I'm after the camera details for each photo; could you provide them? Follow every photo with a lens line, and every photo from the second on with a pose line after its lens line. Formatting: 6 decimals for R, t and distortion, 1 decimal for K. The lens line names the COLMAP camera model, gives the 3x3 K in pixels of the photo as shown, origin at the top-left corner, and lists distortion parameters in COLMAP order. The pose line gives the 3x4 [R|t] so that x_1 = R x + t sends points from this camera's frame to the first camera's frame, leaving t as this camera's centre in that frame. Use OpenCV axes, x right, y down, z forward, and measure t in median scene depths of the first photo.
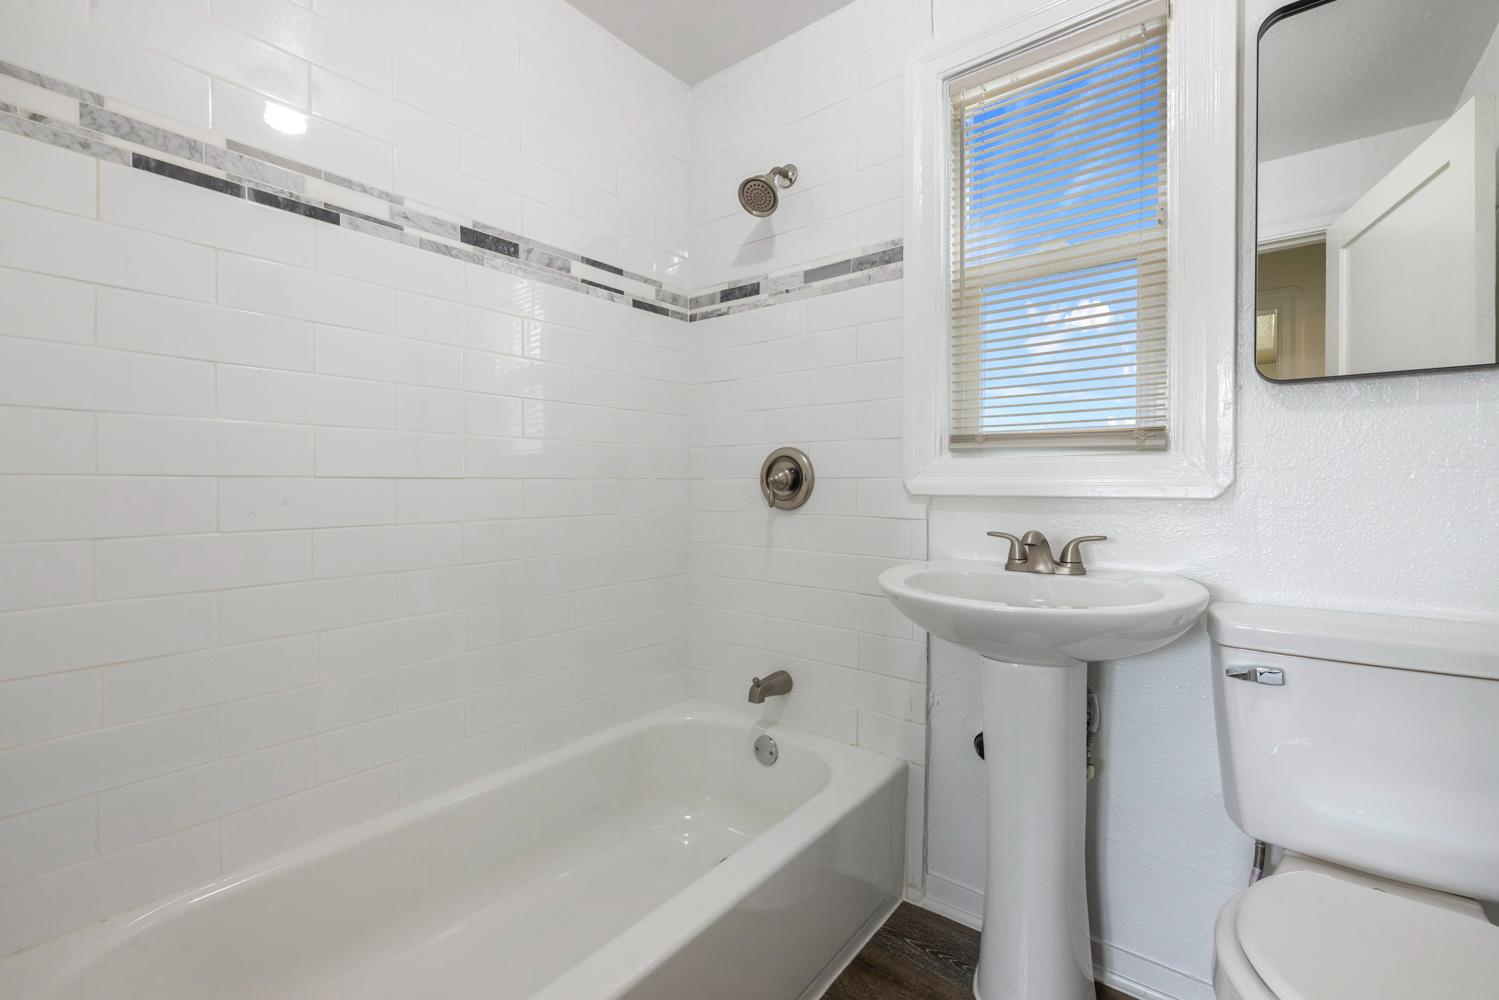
lens RADIAL K [[641.2, 0, 746.4], [0, 641.2, 495.9], [0, 0, 1]] dist [0.001049, -0.000087]
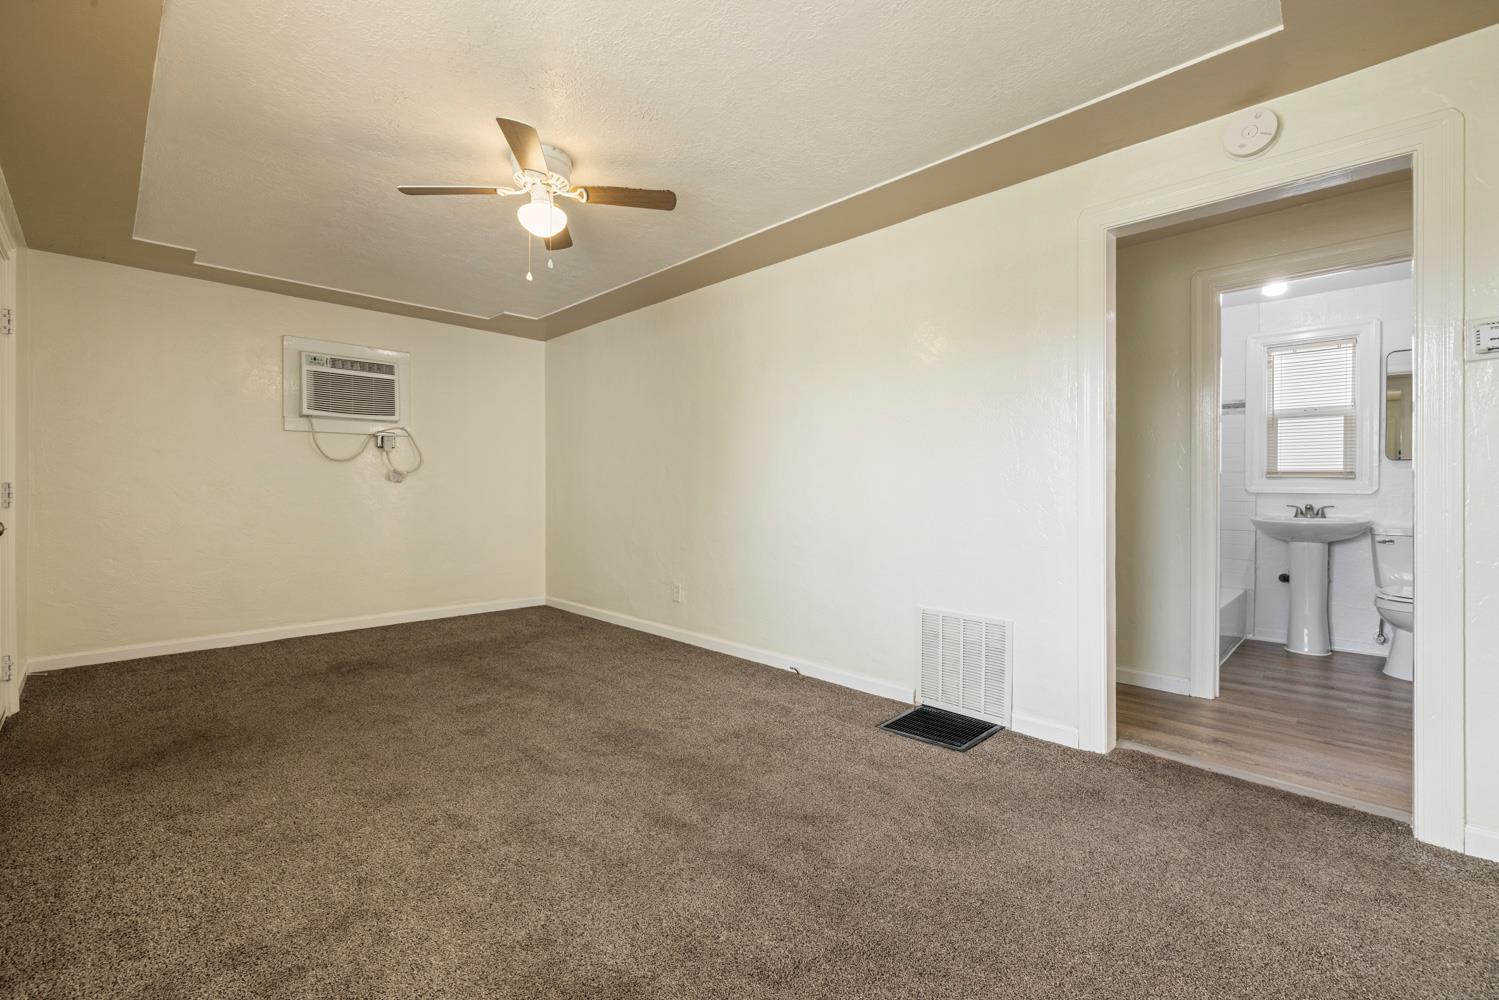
lens RADIAL K [[641.2, 0, 752.1], [0, 641.2, 493.7], [0, 0, 1]] dist [0.001049, -0.000087]
pose [[0.994978, 0.002402, -0.100064, -1.668281], [-0.002613, 0.999995, -0.001976, 0.014212], [0.100059, 0.002228, 0.994979, -2.056678]]
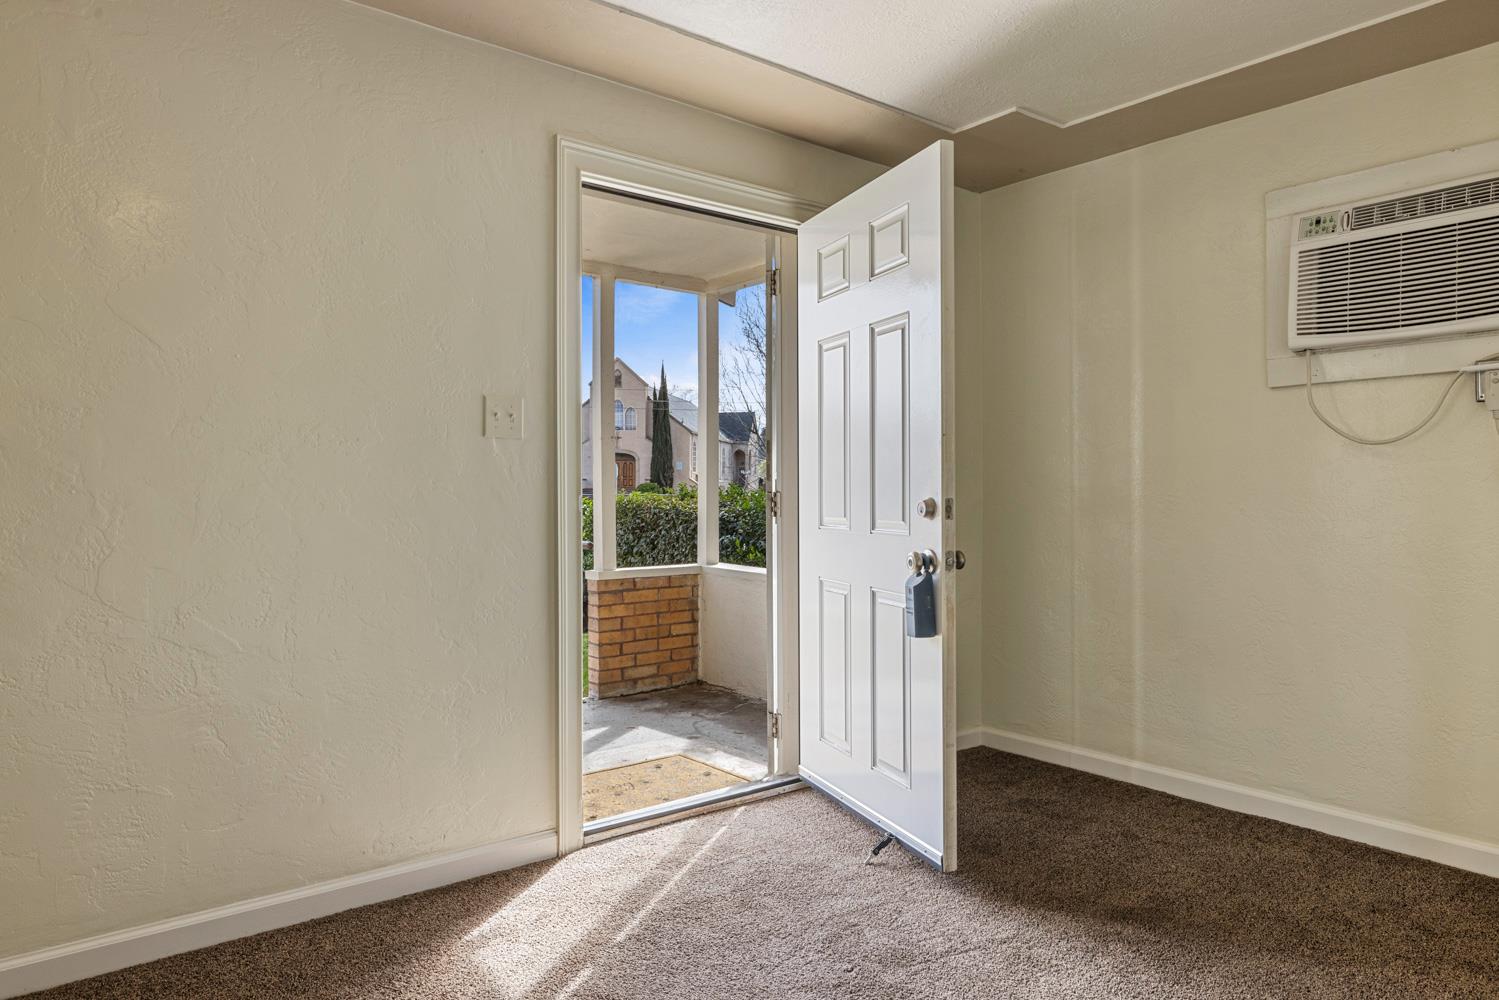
lens RADIAL K [[941.7, 0, 747.7], [0, 941.7, 499.0], [0, 0, 1]] dist [-0.013814, 0.000653]
pose [[-0.221336, 0.006385, -0.975177, -1.812999], [0.000059, 0.999979, 0.006534, -0.045193], [0.975198, 0.001389, -0.221332, -0.065801]]
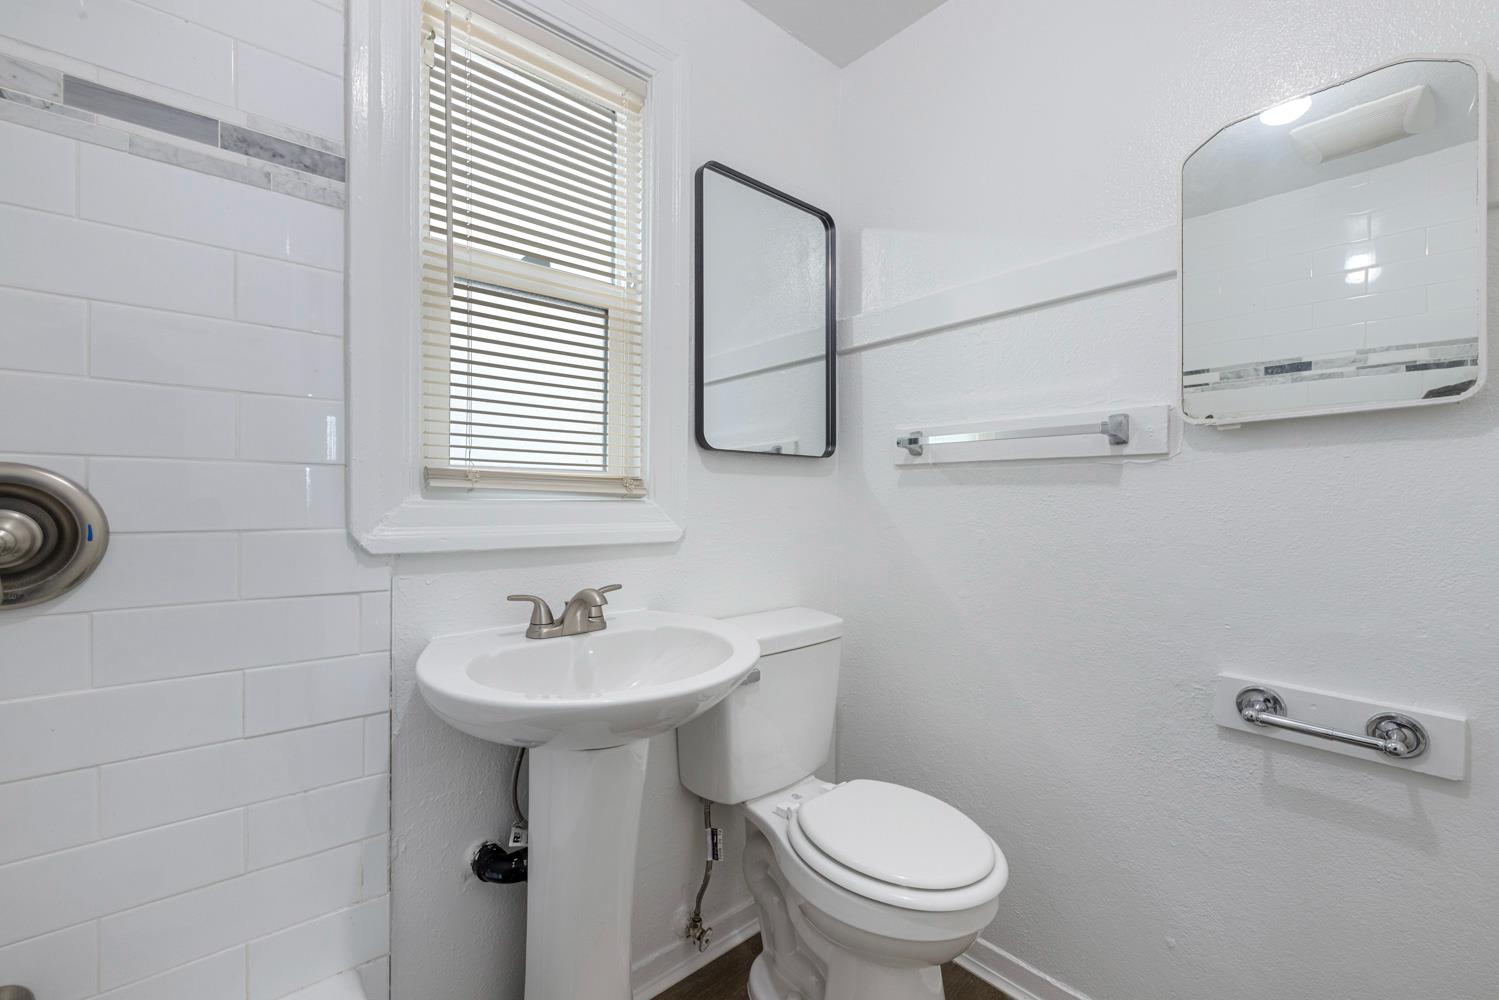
lens RADIAL K [[641.2, 0, 751.5], [0, 641.2, 507.0], [0, 0, 1]] dist [0.001049, -0.000087]
pose [[0.157913, -0.018256, 0.987284, -0.333404], [0.002863, 0.999833, 0.018030, -0.063336], [-0.987449, -0.000021, 0.157939, 0.533573]]
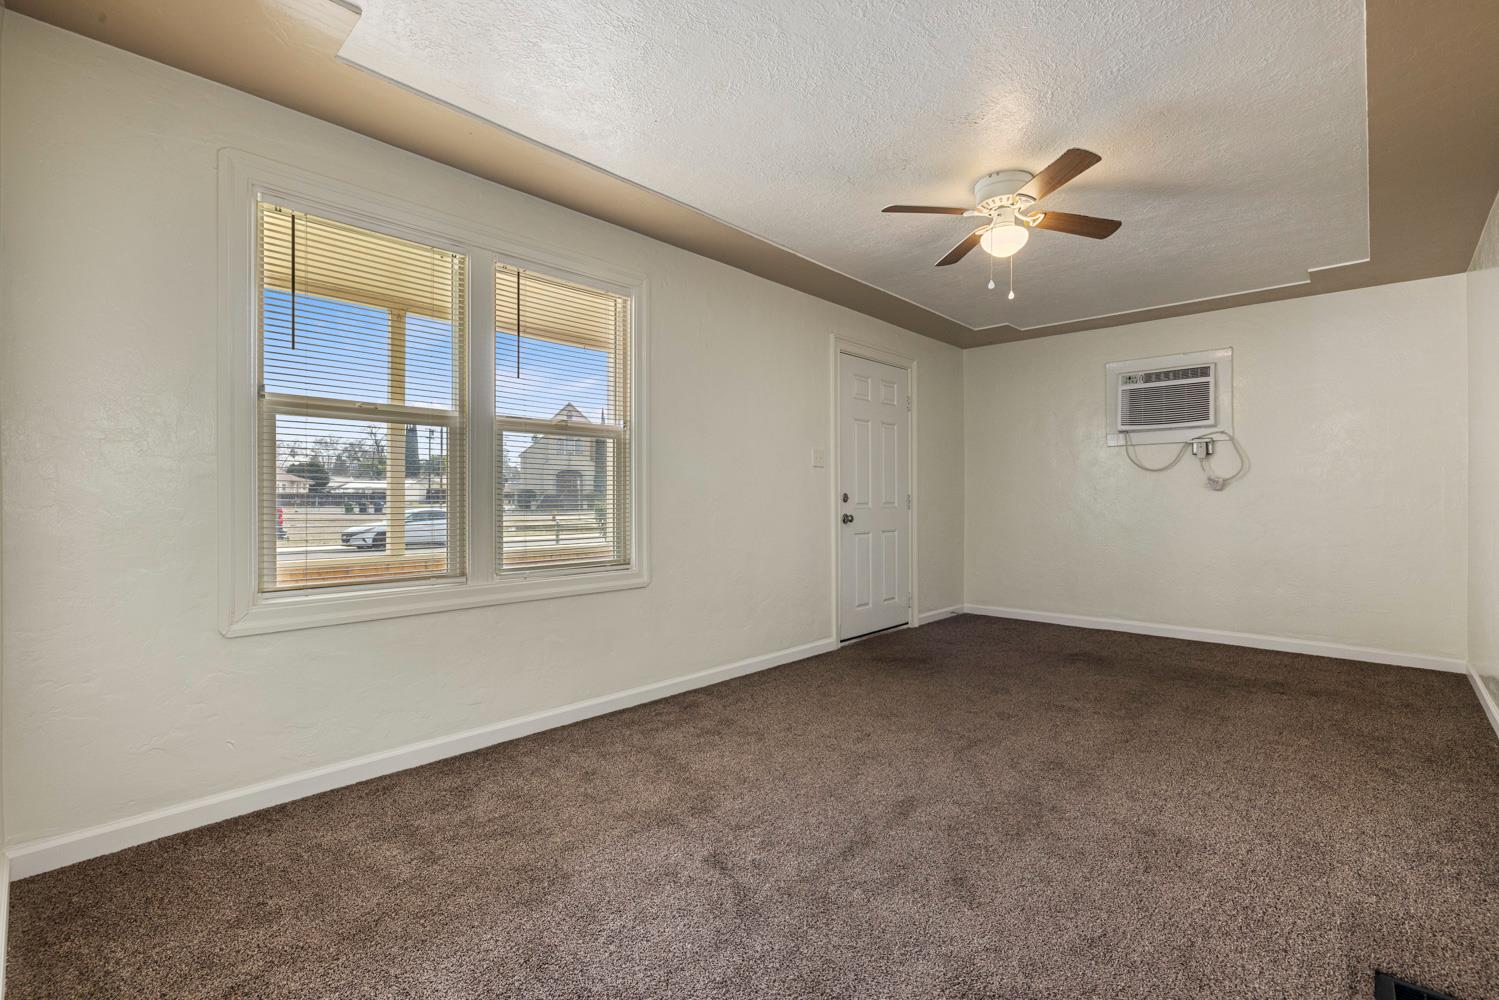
lens RADIAL K [[669.9, 0, 733.8], [0, 669.9, 496.6], [0, 0, 1]] dist [-0.005541, 0.000215]
pose [[-0.079002, -0.005662, -0.996858, -0.491368], [-0.006499, 0.999966, -0.005165, 0.015203], [0.996853, 0.006070, -0.079036, -1.039885]]
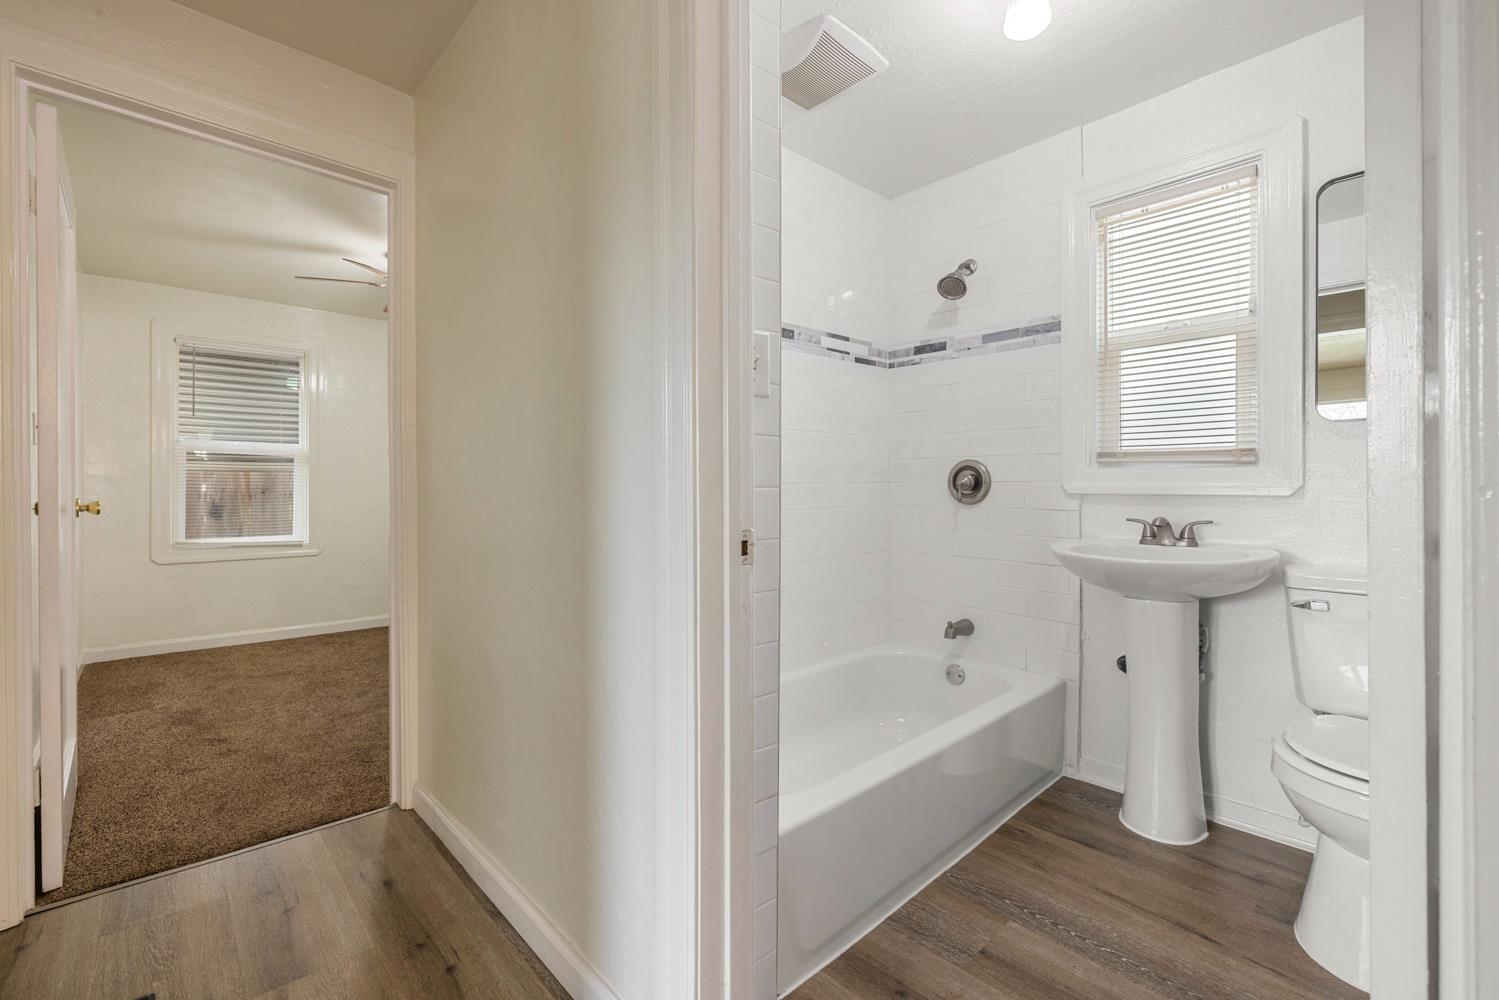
lens RADIAL K [[641.2, 0, 746.5], [0, 641.2, 490.6], [0, 0, 1]] dist [0.001049, -0.000087]
pose [[0.989181, -0.002672, -0.146674, -0.254467], [0.001969, 0.999986, -0.004938, -0.002826], [0.146685, 0.004596, 0.989173, -0.550871]]
